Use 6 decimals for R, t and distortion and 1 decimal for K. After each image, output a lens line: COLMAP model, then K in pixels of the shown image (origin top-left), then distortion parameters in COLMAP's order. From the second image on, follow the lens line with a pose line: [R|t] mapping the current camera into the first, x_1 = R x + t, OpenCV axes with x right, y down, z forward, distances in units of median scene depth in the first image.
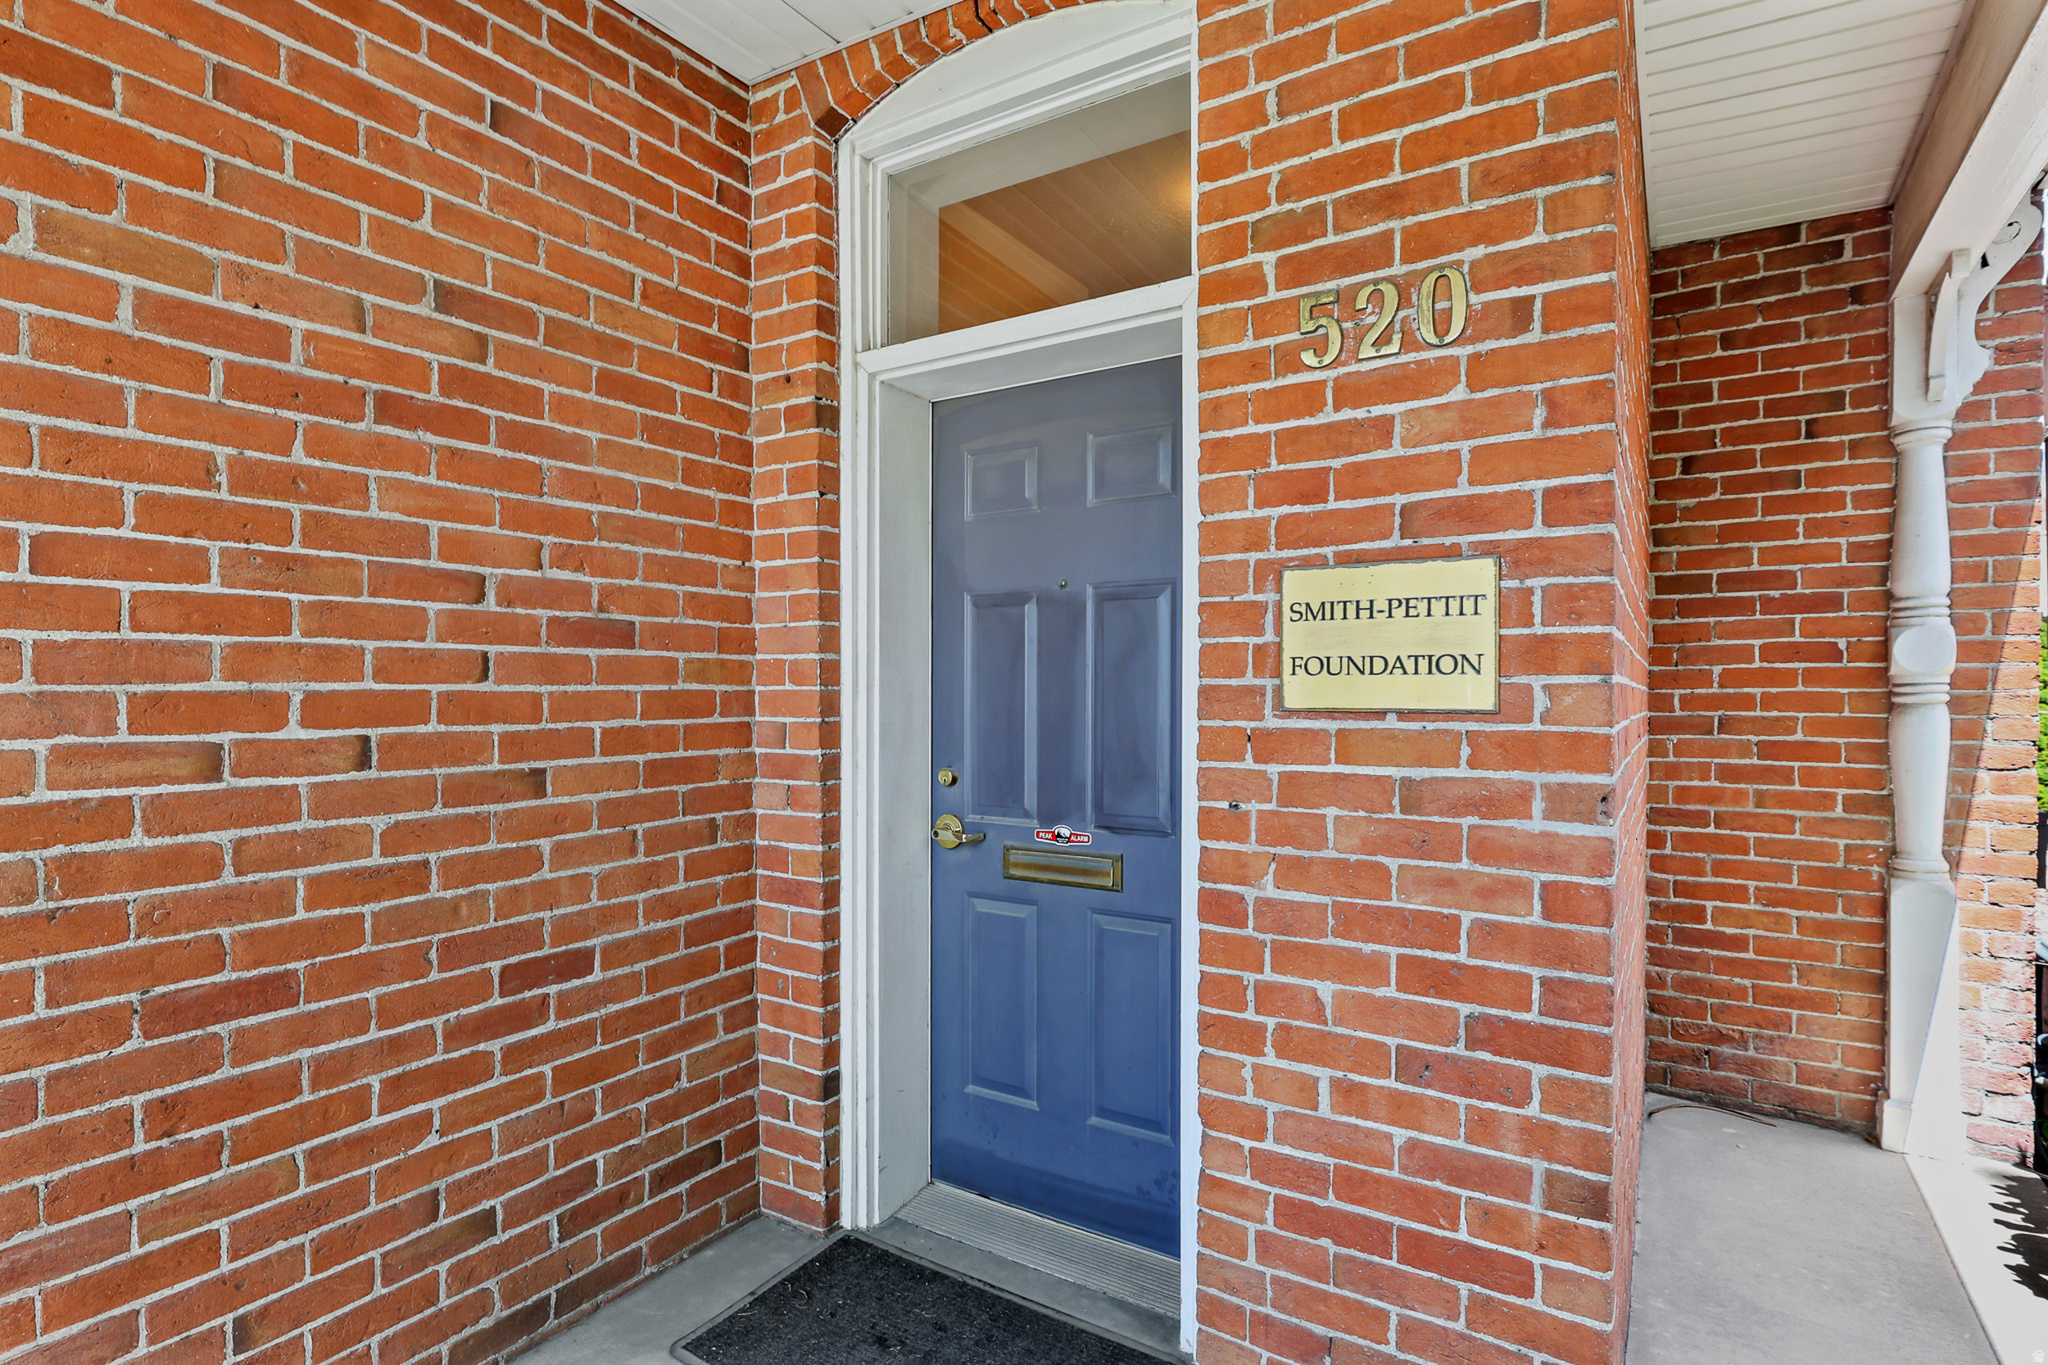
lens RADIAL K [[1017.1, 0, 1025.2], [0, 1017.1, 696.1], [0, 0, 1]] dist [-0.000219, -0.000623]
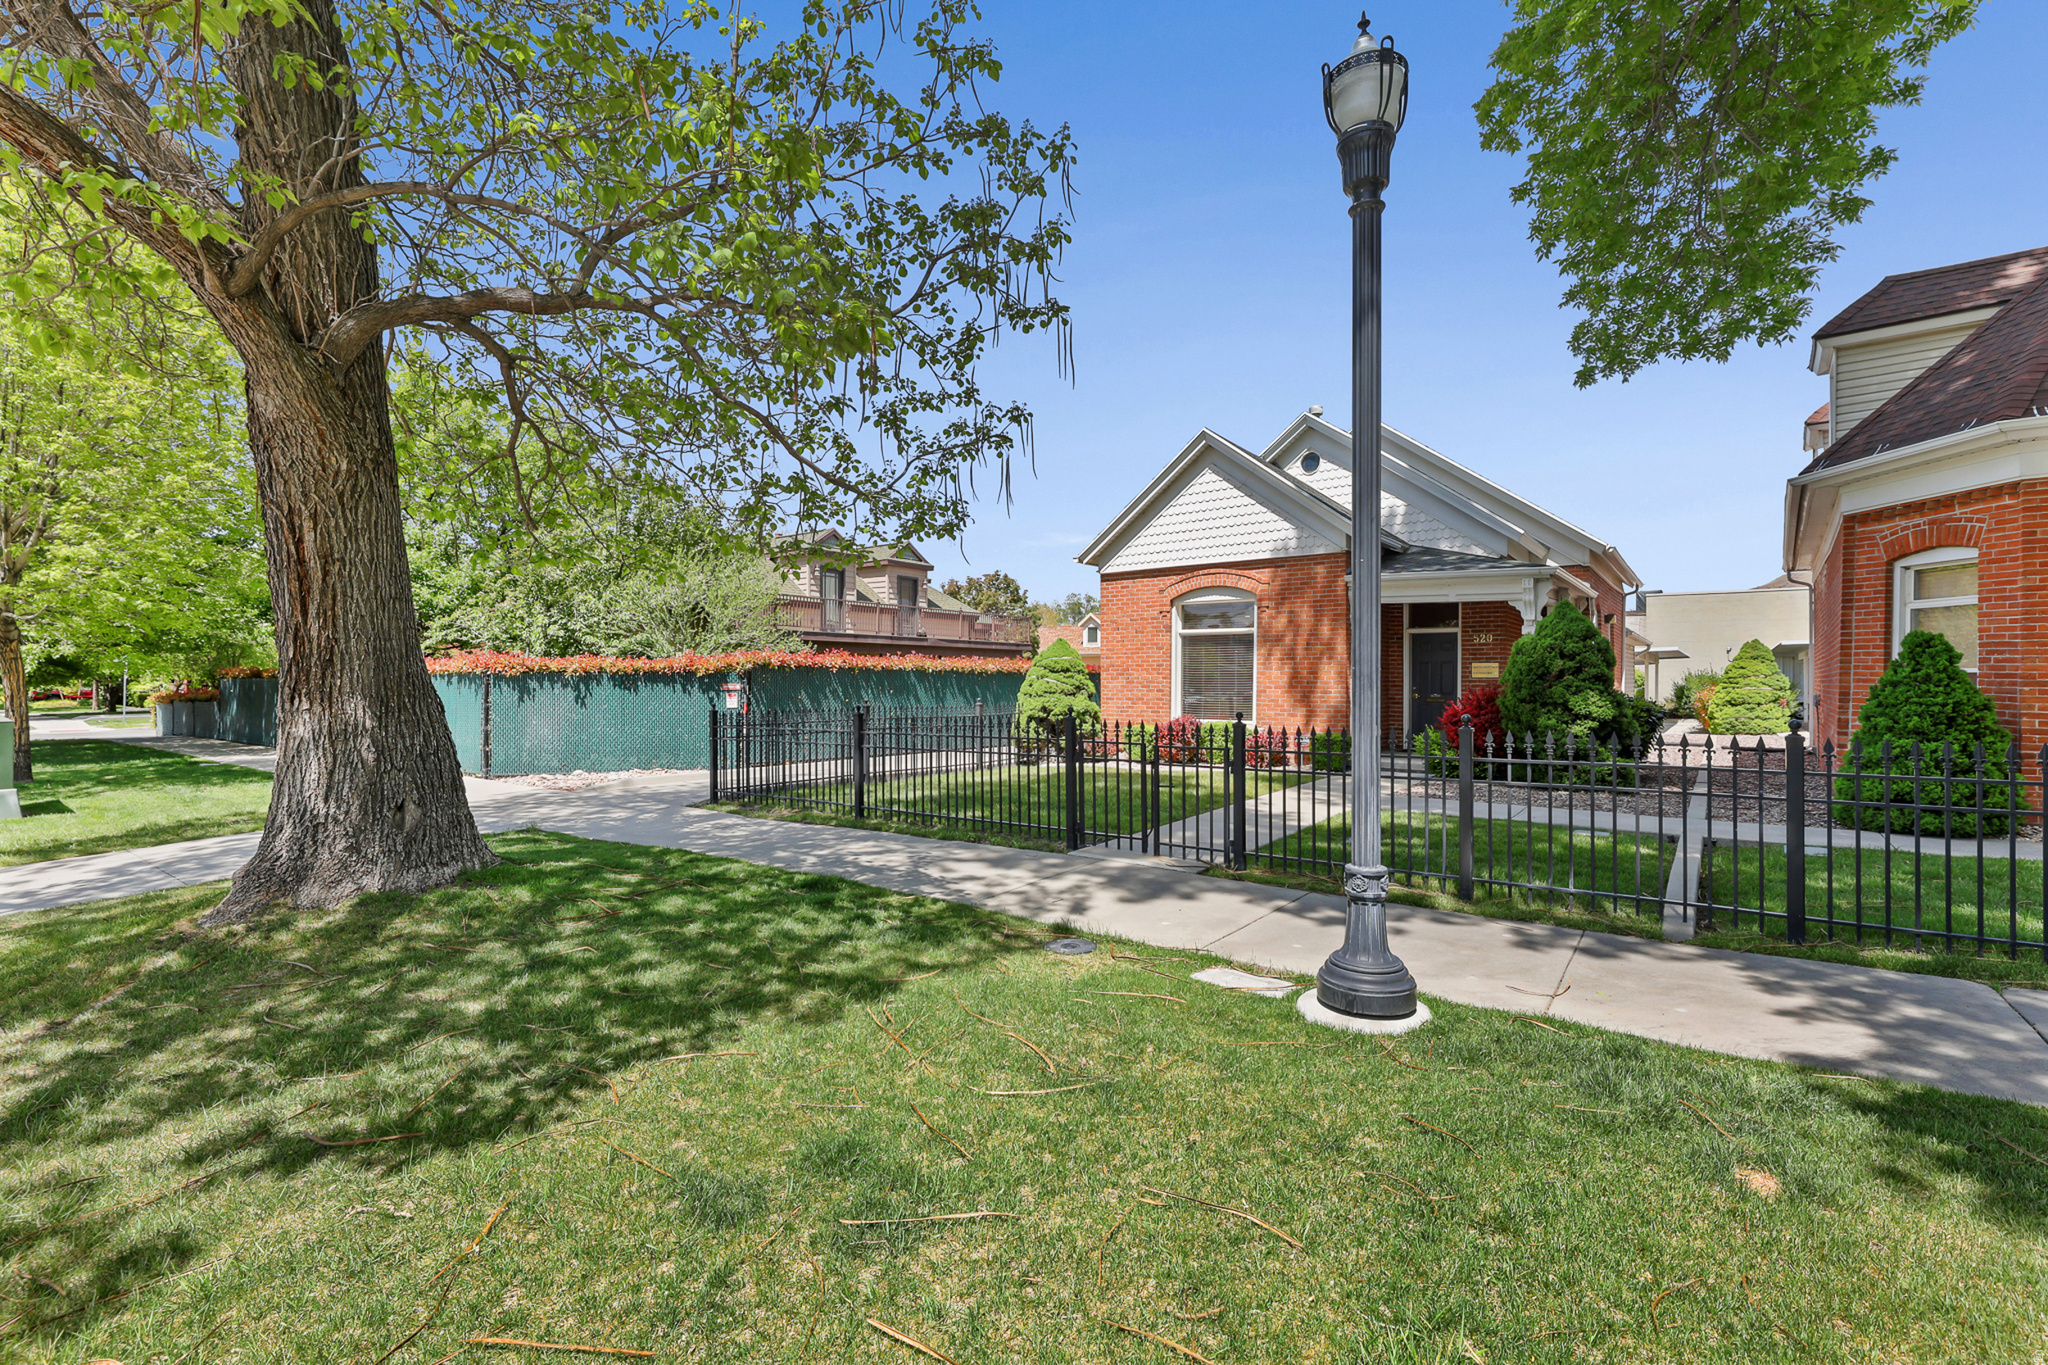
lens RADIAL K [[905.7, 0, 1013.9], [0, 905.7, 680.4], [0, 0, 1]] dist [0.001183, 0.000124]
pose [[0.994985, 0.003682, -0.099960, -3.111120], [-0.004139, 0.999982, -0.004366, 0.093914], [0.099942, 0.004757, 0.994982, -7.705041]]
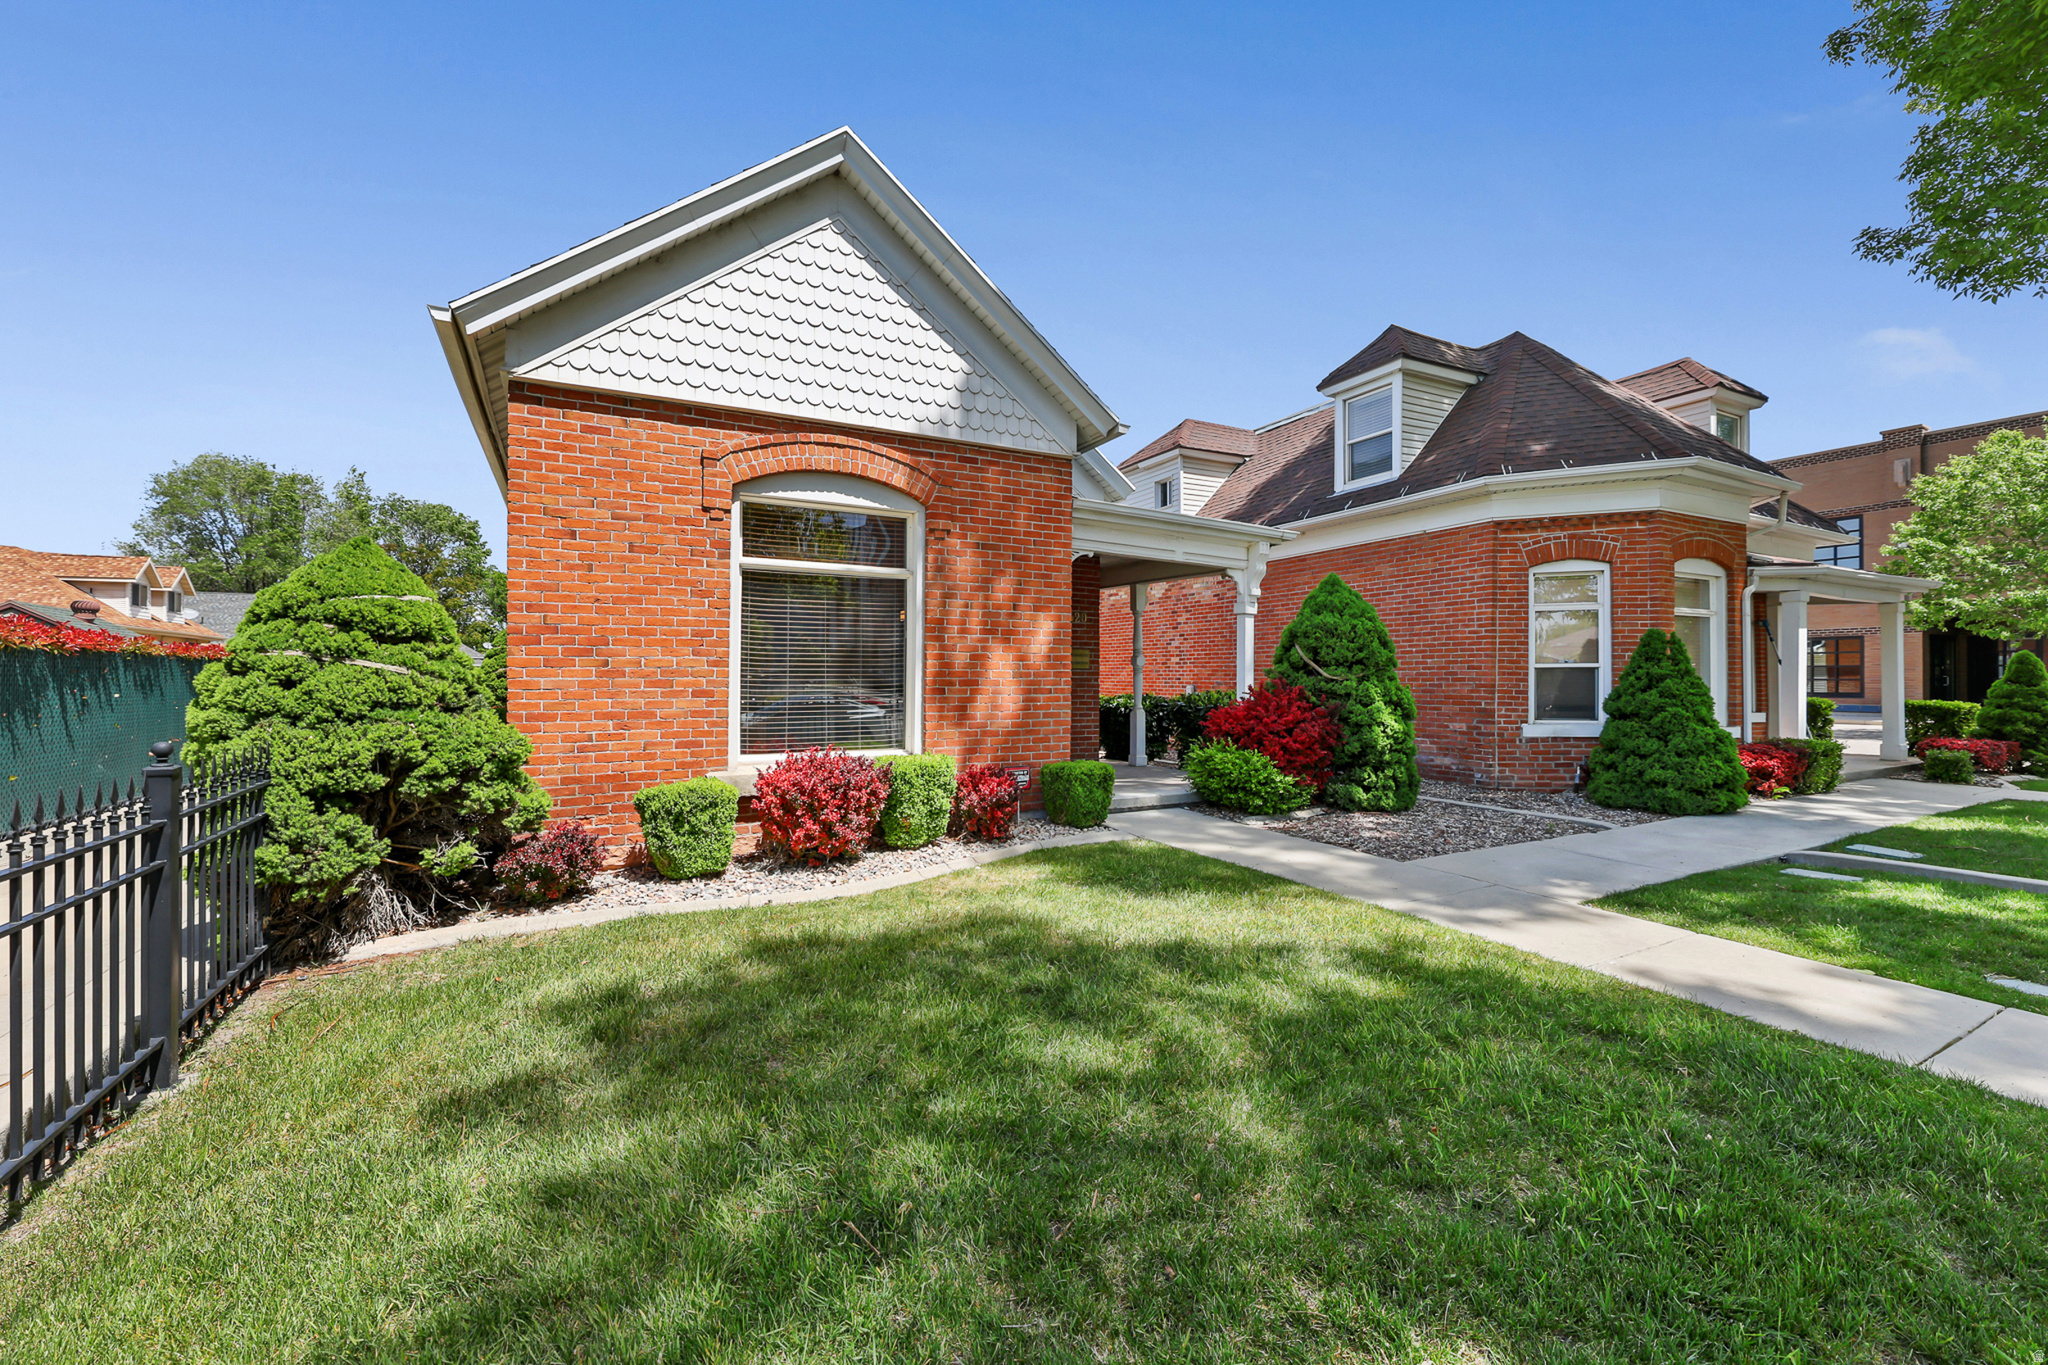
lens RADIAL K [[831.7, 0, 1023.8], [0, 831.7, 675.2], [0, 0, 1]] dist [-0.002061, -0.000092]
pose [[0.485053, 0.005465, 0.874468, -4.958336], [-0.000166, 0.999981, -0.006157, 0.095776], [-0.874485, 0.002841, 0.485045, -1.561801]]
